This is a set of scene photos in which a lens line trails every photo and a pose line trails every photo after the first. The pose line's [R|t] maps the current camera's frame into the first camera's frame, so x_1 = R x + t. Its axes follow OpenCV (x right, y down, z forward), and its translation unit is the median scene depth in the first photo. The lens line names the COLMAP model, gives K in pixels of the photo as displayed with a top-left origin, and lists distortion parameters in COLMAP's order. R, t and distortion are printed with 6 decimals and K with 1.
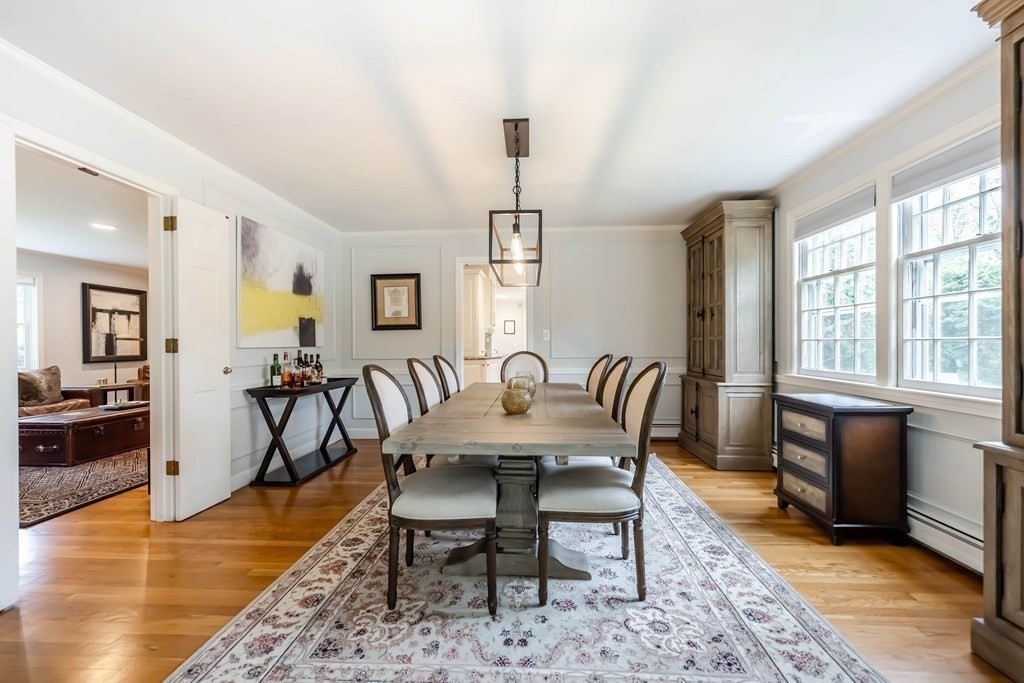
lens RADIAL K [[412.8, 0, 517.0], [0, 412.8, 345.6], [0, 0, 1]] dist [-0.004169, 0.000058]
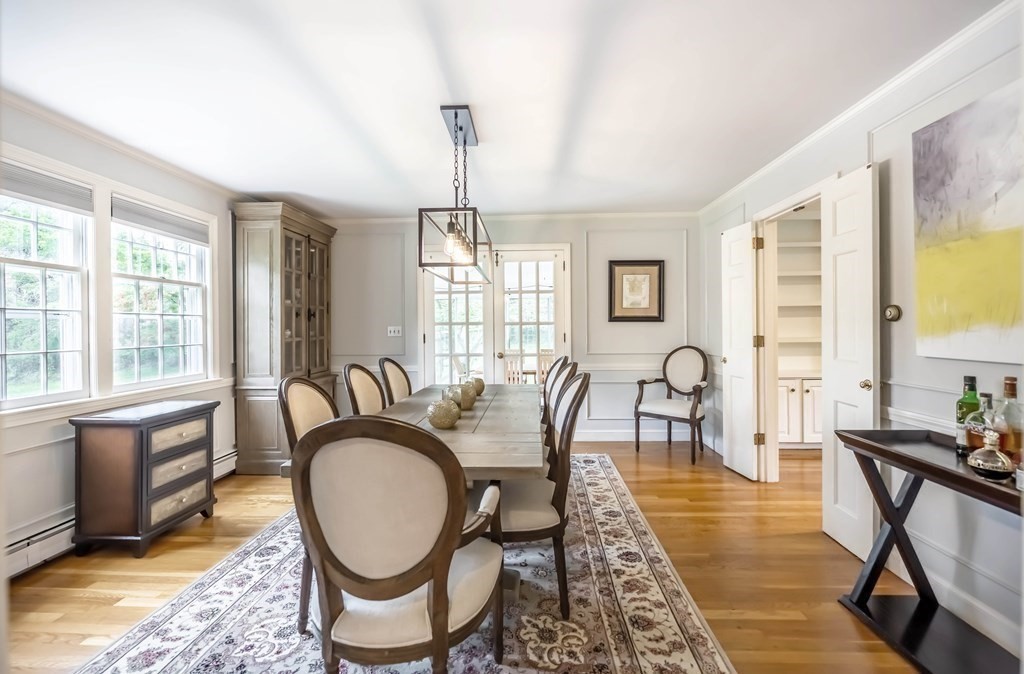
lens RADIAL K [[414.9, 0, 517.6], [0, 414.9, 330.2], [0, 0, 1]] dist [-0.001830, 0.000020]
pose [[-0.999823, 0.014467, -0.011992, -0.126921], [0.014327, 0.999829, 0.011693, -0.067314], [0.012159, 0.011519, -0.999860, 2.269125]]
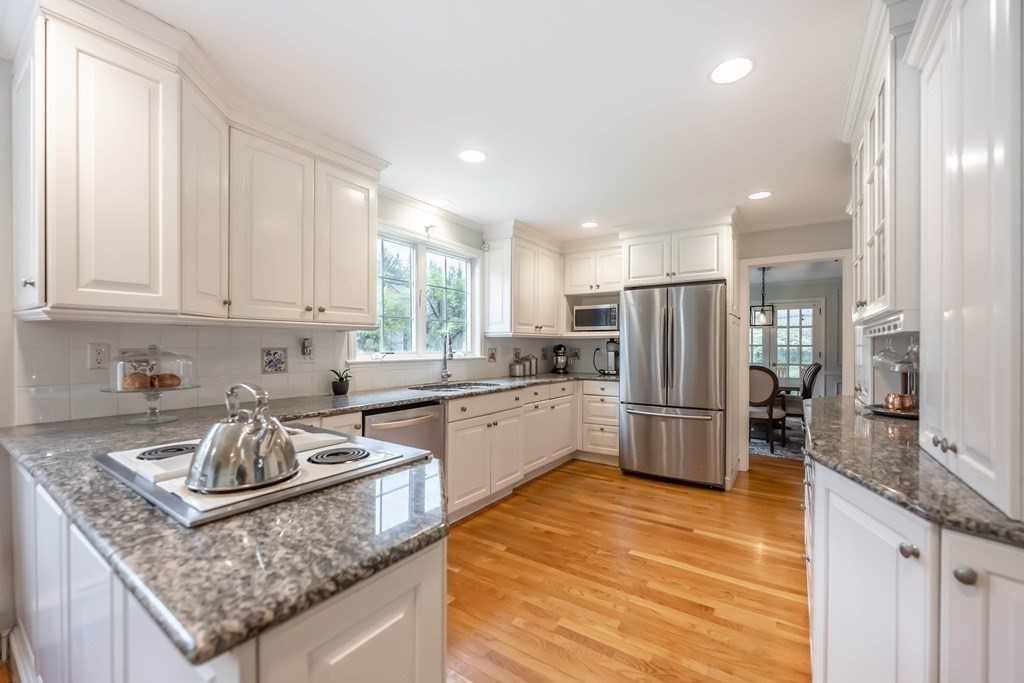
lens RADIAL K [[412.8, 0, 509.8], [0, 412.8, 345.9], [0, 0, 1]] dist [-0.004169, 0.000058]
pose [[-0.851416, 0.002854, 0.524484, 0.015600], [0.003854, 0.999992, 0.000814, -0.089986], [-0.524477, 0.002715, -0.851420, 4.492565]]
